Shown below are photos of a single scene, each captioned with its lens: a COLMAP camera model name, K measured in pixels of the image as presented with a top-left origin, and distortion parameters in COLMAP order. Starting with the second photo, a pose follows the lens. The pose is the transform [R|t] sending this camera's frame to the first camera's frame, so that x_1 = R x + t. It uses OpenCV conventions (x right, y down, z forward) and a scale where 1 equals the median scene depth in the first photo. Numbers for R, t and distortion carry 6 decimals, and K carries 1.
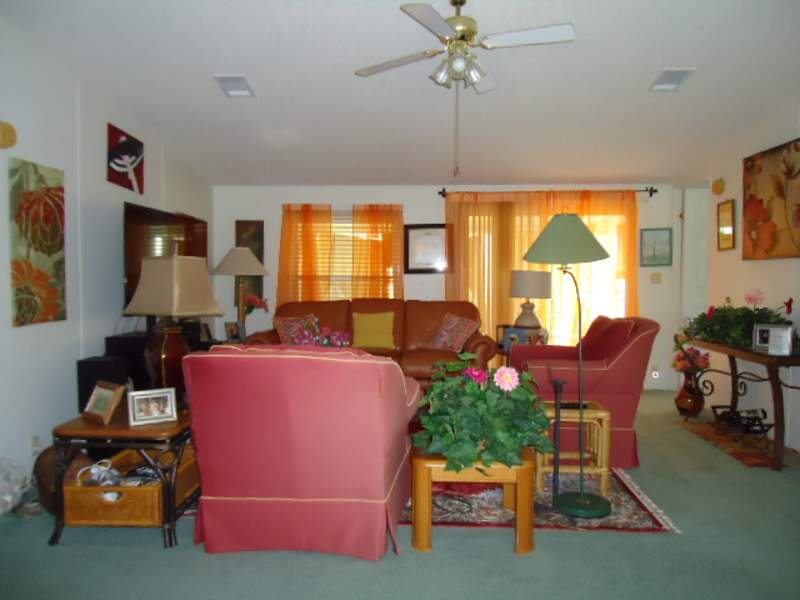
lens RADIAL K [[587.4, 0, 403.1], [0, 587.4, 300.1], [0, 0, 1]] dist [0.006907, -0.002985]
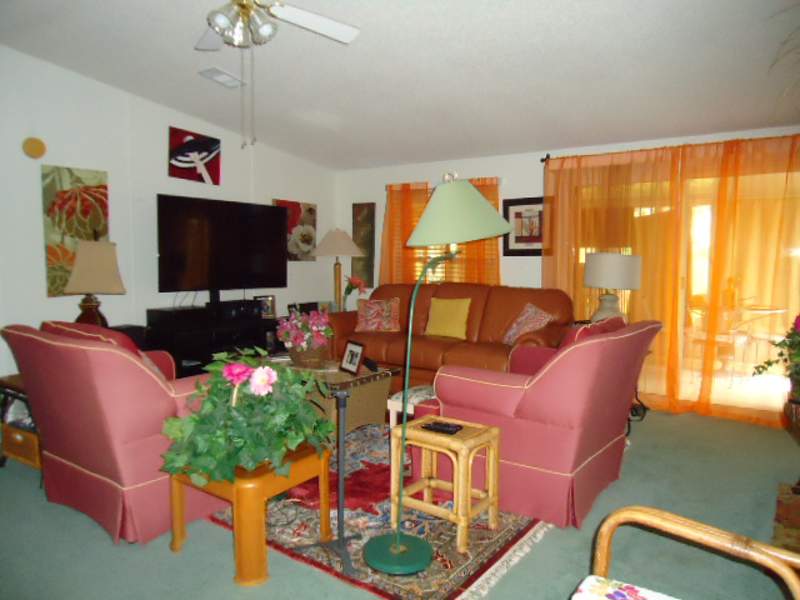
lens RADIAL K [[587.4, 0, 400.6], [0, 587.4, 302.8], [0, 0, 1]] dist [0.006907, -0.002985]
pose [[0.838226, 0.047377, -0.543261, 0.499710], [-0.026103, 0.998563, 0.046807, -0.016410], [0.544698, -0.025054, 0.838258, 0.245720]]
